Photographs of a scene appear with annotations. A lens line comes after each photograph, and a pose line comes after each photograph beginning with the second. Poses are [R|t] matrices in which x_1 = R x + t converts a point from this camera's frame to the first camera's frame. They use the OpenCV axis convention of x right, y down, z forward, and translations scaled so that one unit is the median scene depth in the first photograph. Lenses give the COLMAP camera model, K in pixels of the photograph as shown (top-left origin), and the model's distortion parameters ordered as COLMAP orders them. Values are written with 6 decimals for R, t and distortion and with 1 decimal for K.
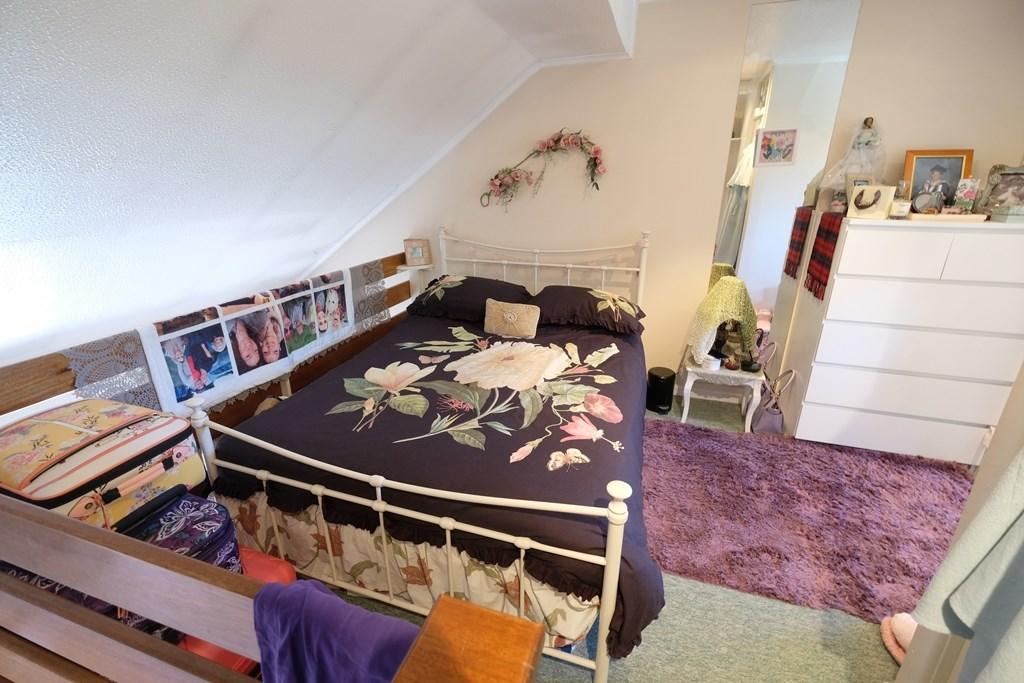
lens RADIAL K [[447.8, 0, 512.0], [0, 447.8, 341.5], [0, 0, 1]] dist [-0.003333, -0.000341]
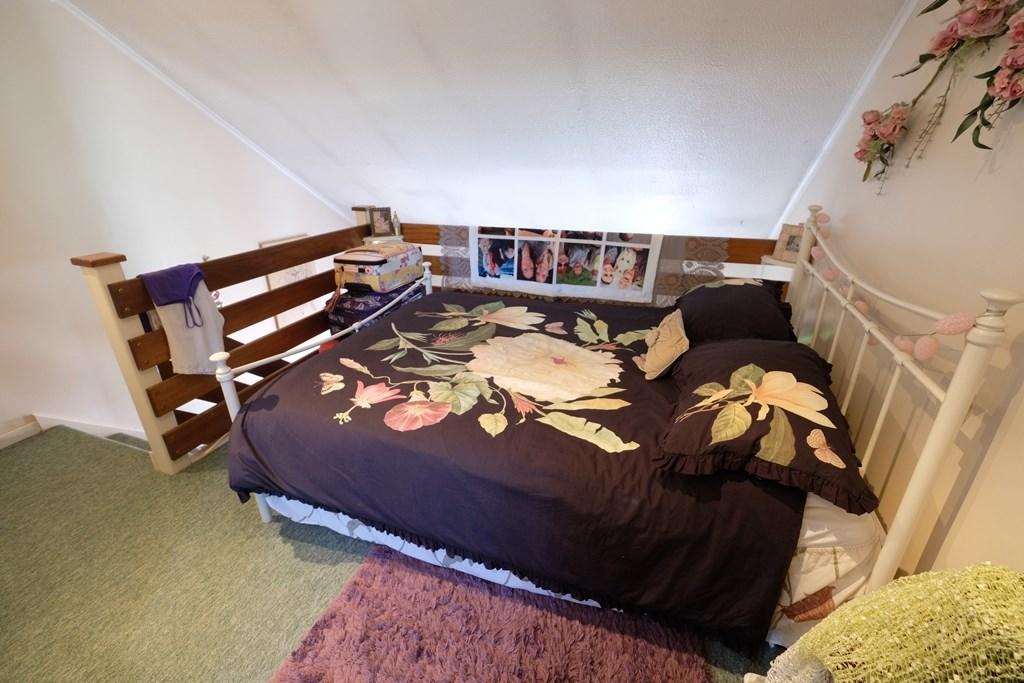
lens RADIAL K [[446.2, 0, 511.3], [0, 446.2, 336.0], [0, 0, 1]] dist [-0.002238, 0.000374]
pose [[-0.034181, 0.384654, -0.922428, 0.752550], [-0.332756, 0.865926, 0.373423, -0.285253], [0.942393, 0.319708, 0.098397, 0.866227]]
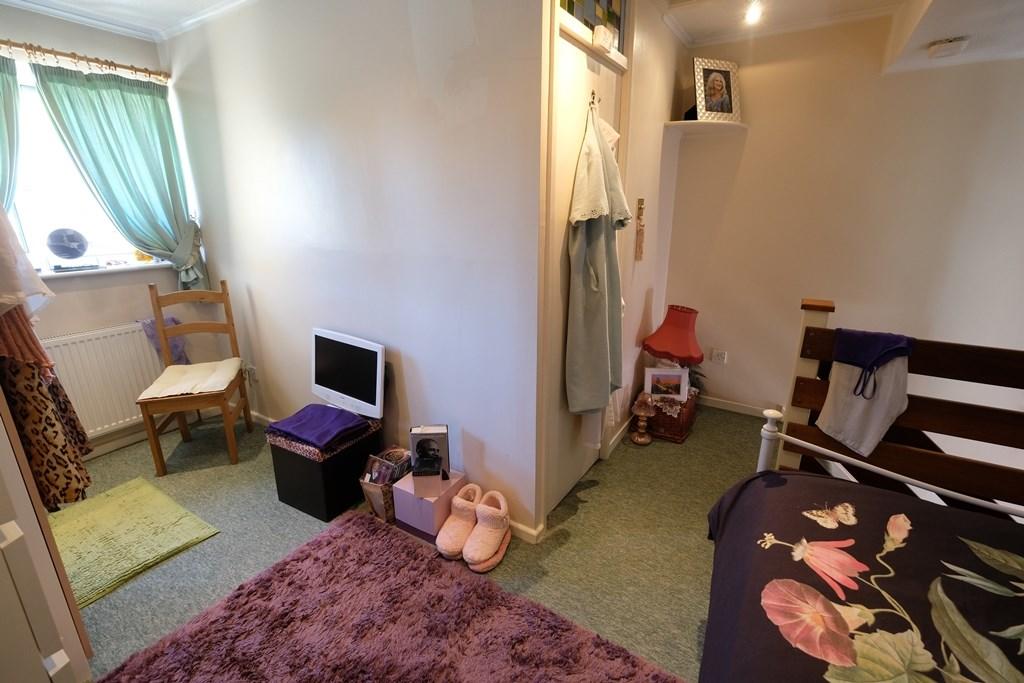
lens RADIAL K [[446.2, 0, 511.3], [0, 446.2, 336.0], [0, 0, 1]] dist [-0.002238, 0.000374]
pose [[-0.968544, -0.062771, 0.240795, 0.363711], [0.091283, 0.810579, 0.578471, -0.387365], [-0.231494, 0.582256, -0.779352, 1.087116]]
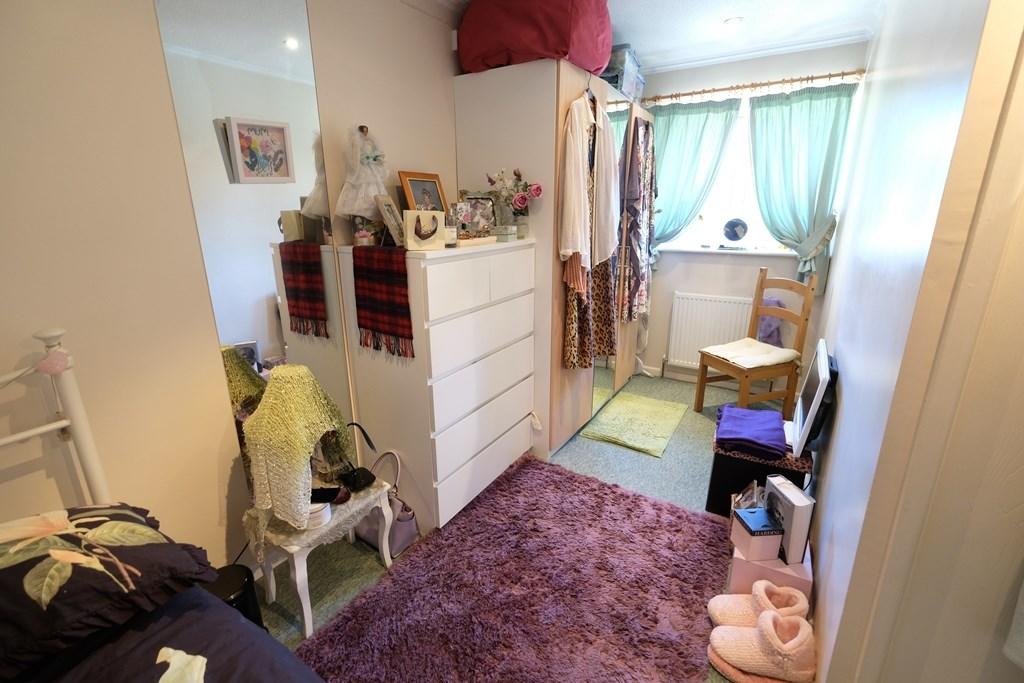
lens RADIAL K [[446.2, 0, 511.3], [0, 446.2, 336.0], [0, 0, 1]] dist [-0.002238, 0.000374]
pose [[0.237465, -0.270952, 0.932843, 0.033320], [0.338106, 0.923319, 0.182117, -0.223463], [-0.910656, 0.272154, 0.310866, 0.641663]]
